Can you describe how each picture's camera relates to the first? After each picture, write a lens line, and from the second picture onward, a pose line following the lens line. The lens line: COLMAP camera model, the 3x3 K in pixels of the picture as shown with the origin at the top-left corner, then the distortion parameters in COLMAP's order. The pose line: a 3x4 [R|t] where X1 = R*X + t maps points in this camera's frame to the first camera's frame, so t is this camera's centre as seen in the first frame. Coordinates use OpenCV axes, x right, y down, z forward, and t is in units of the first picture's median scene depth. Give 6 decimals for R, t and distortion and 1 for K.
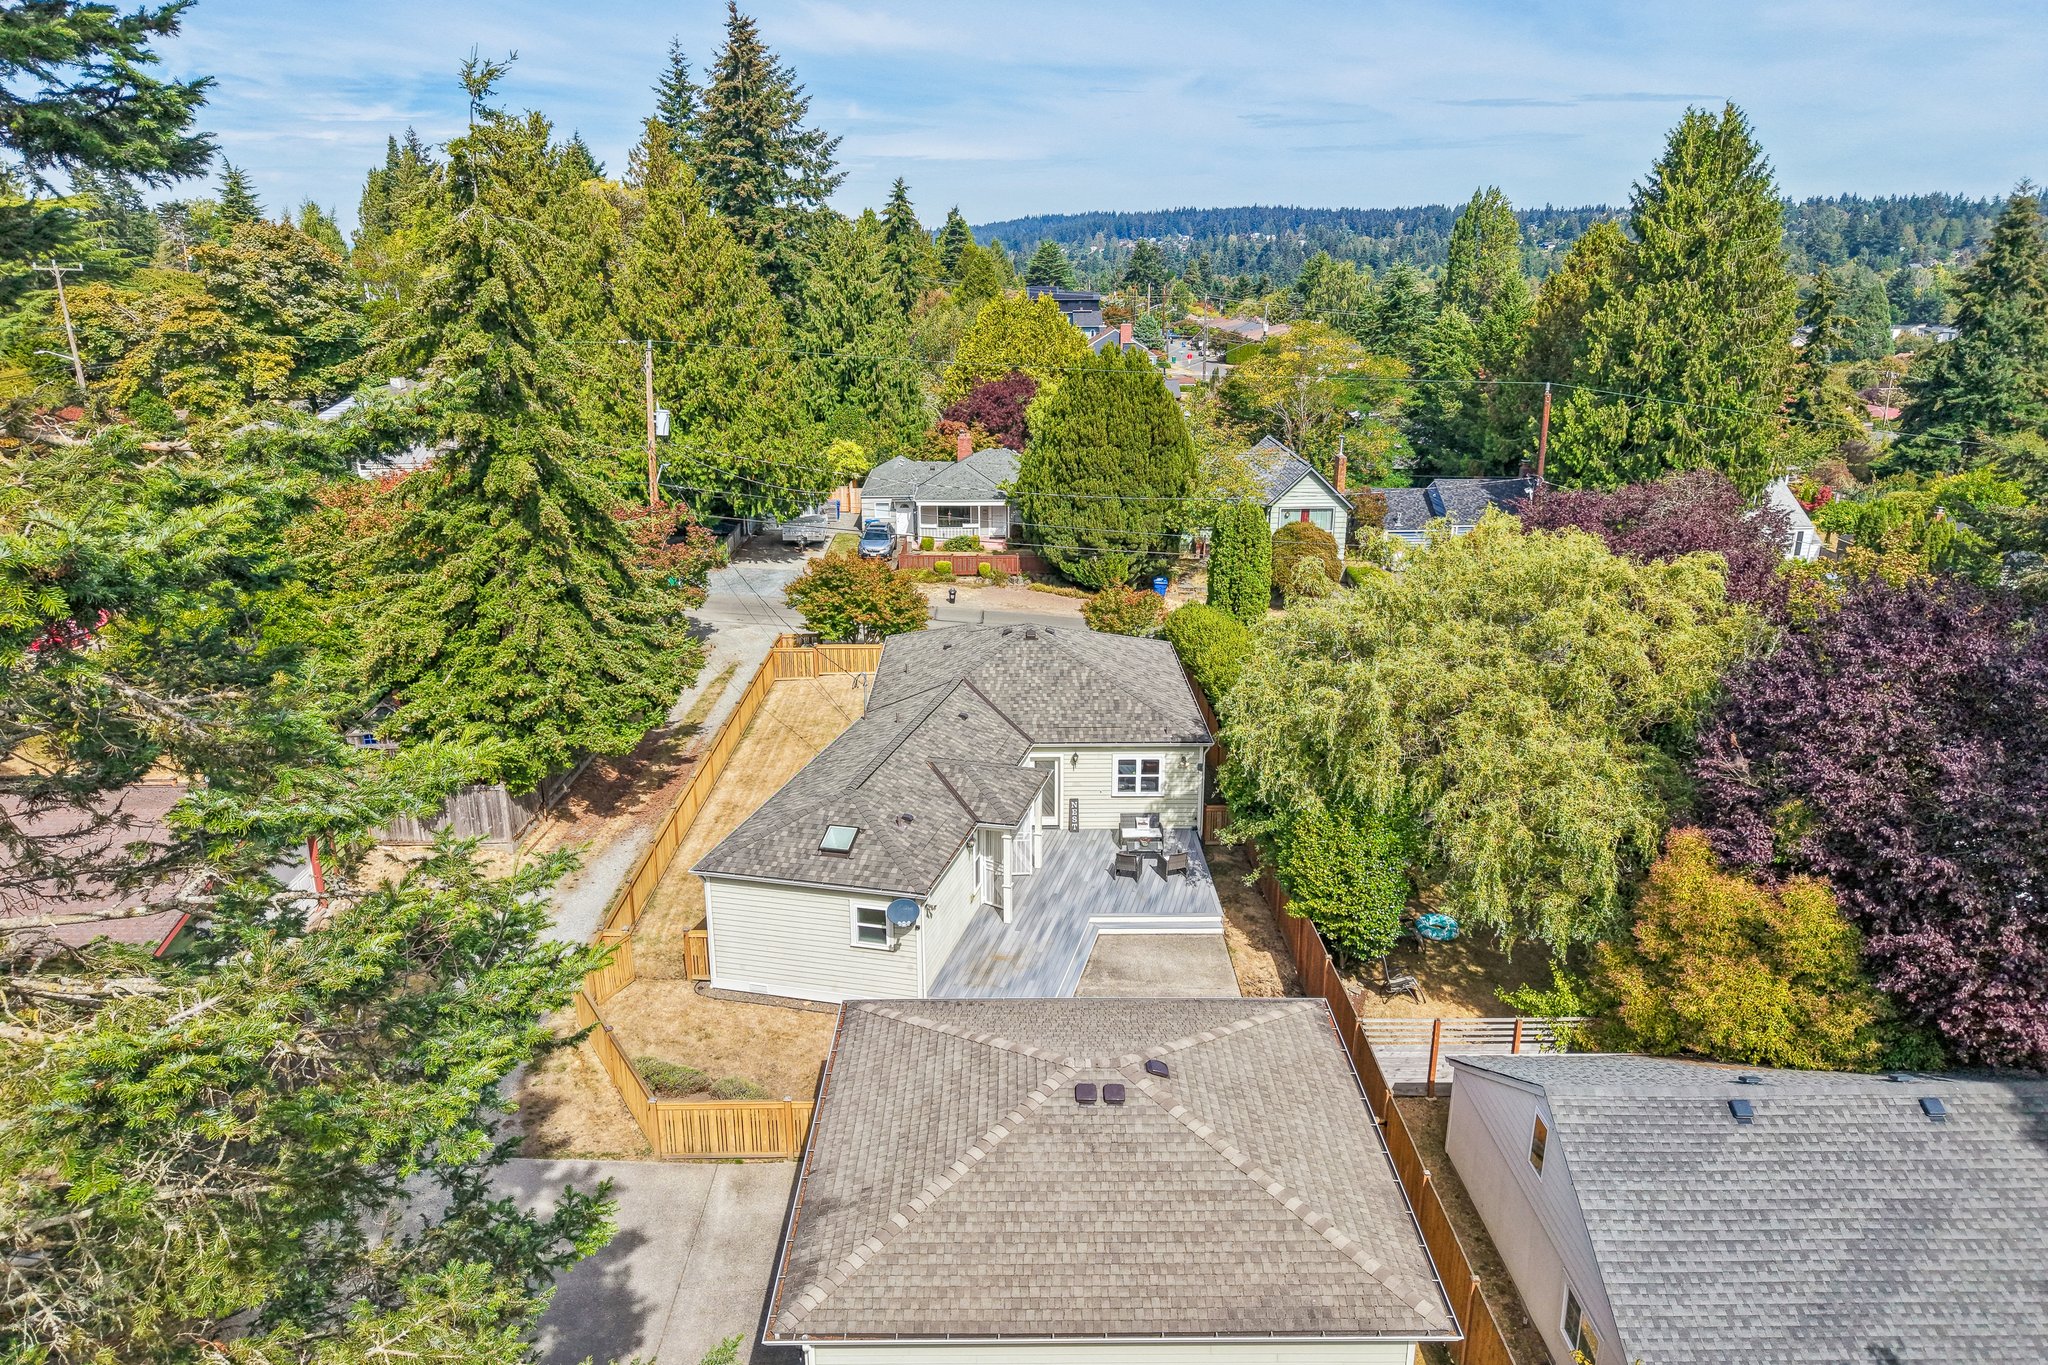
lens RADIAL K [[1326.3, 0, 1024.0], [0, 1326.3, 682.5], [0, 0, 1]] dist [0.037700, -0.042869]
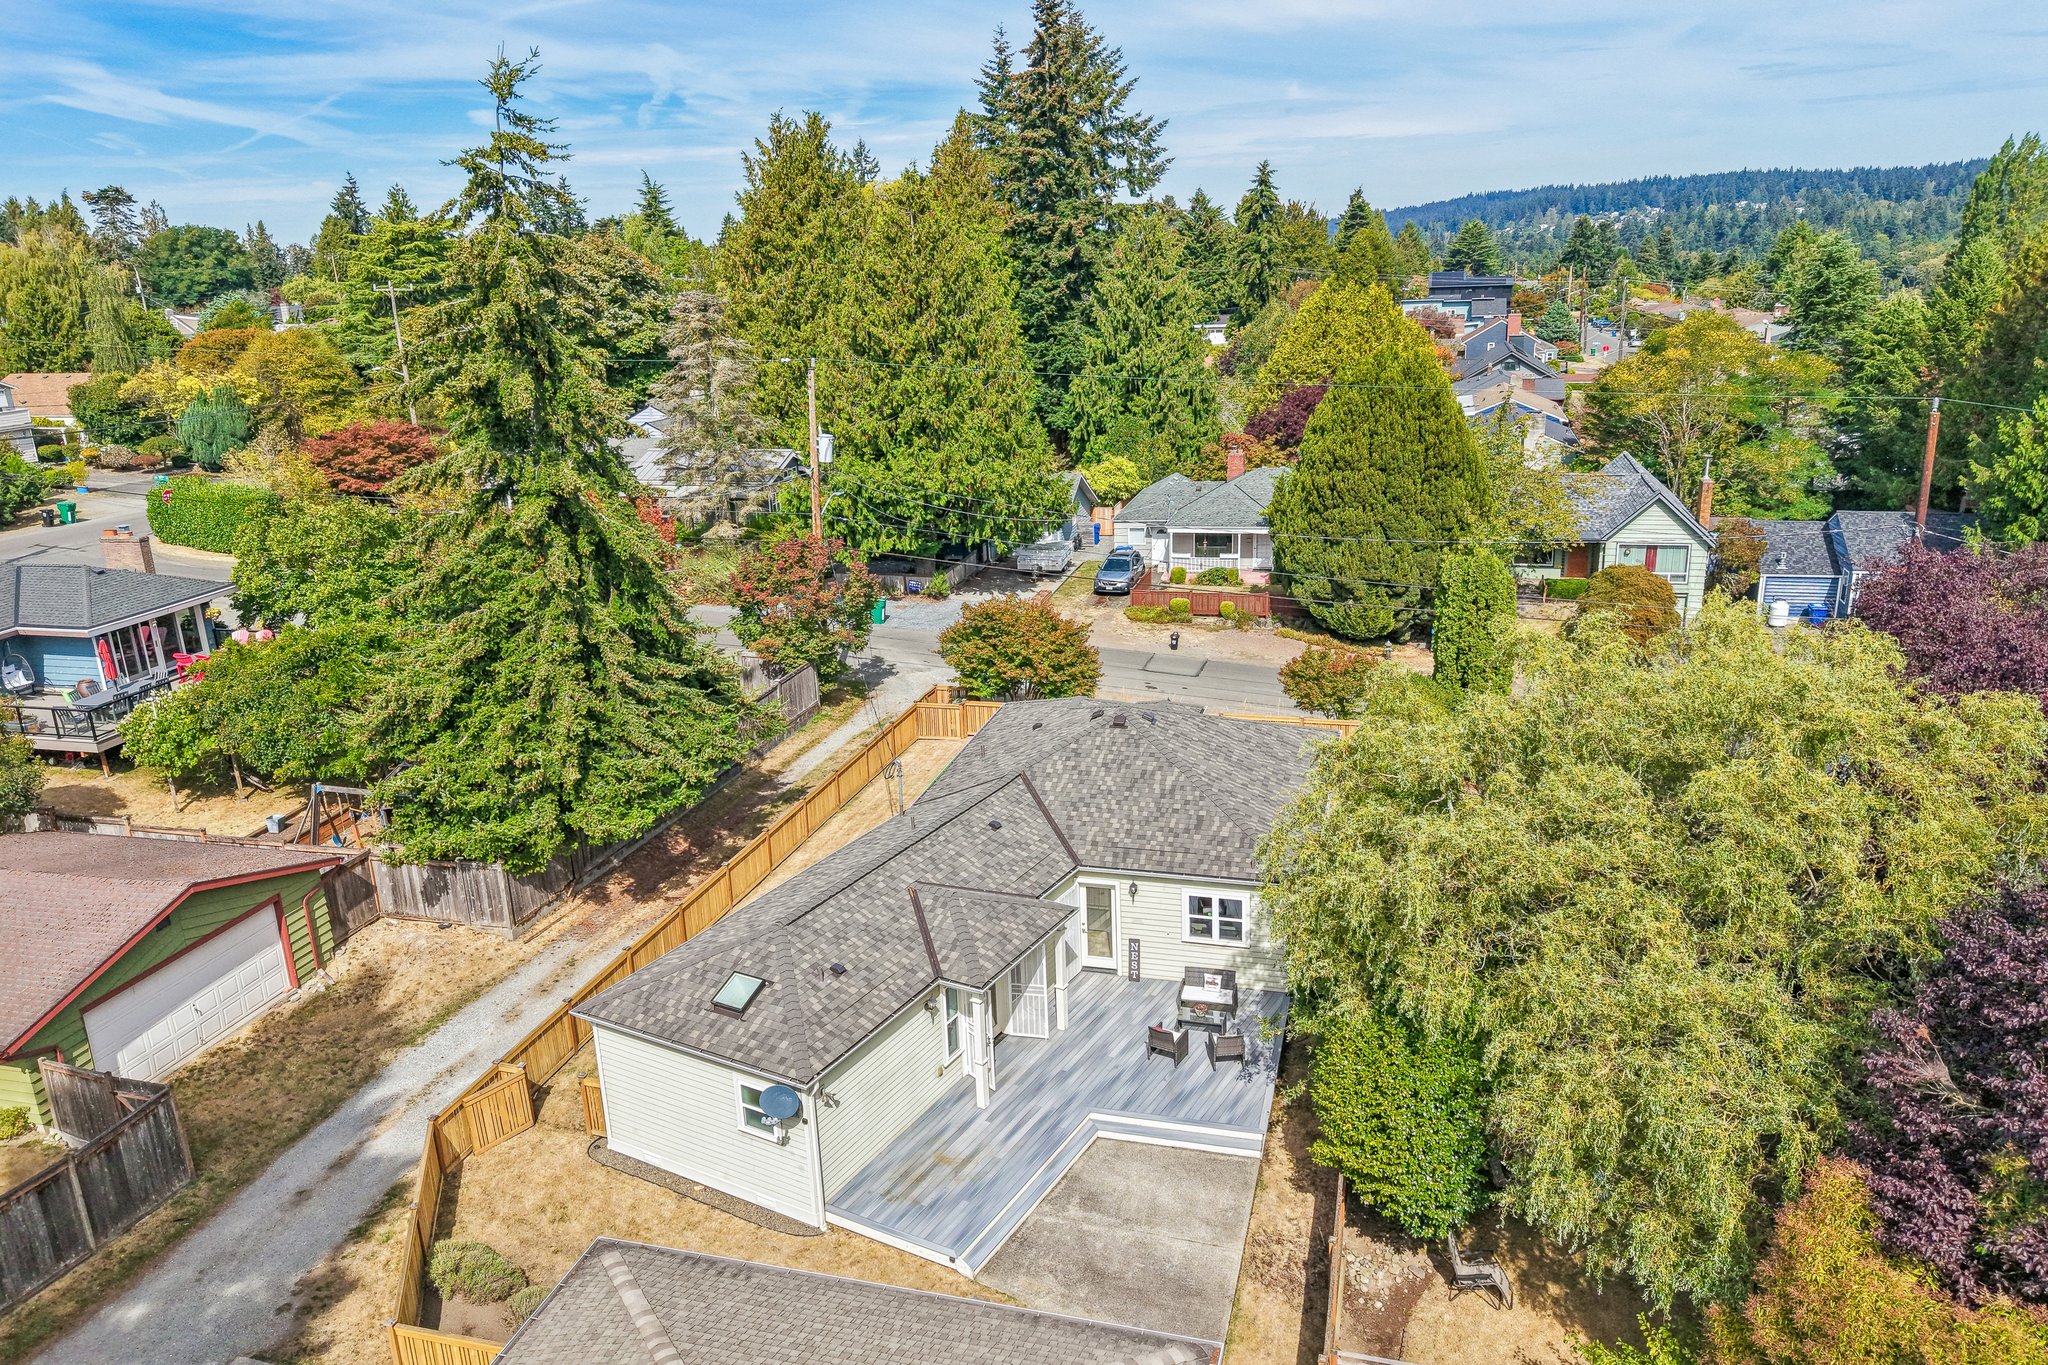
lens RADIAL K [[1416.6, 0, 1024.0], [0, 1416.6, 682.5], [0, 0, 1]] dist [0.012677, -0.001399]
pose [[0.962666, 0.048993, -0.266221, 0.144112], [-0.052062, 0.998634, -0.004479, -0.043469], [0.265638, 0.018171, 0.963902, 0.126272]]
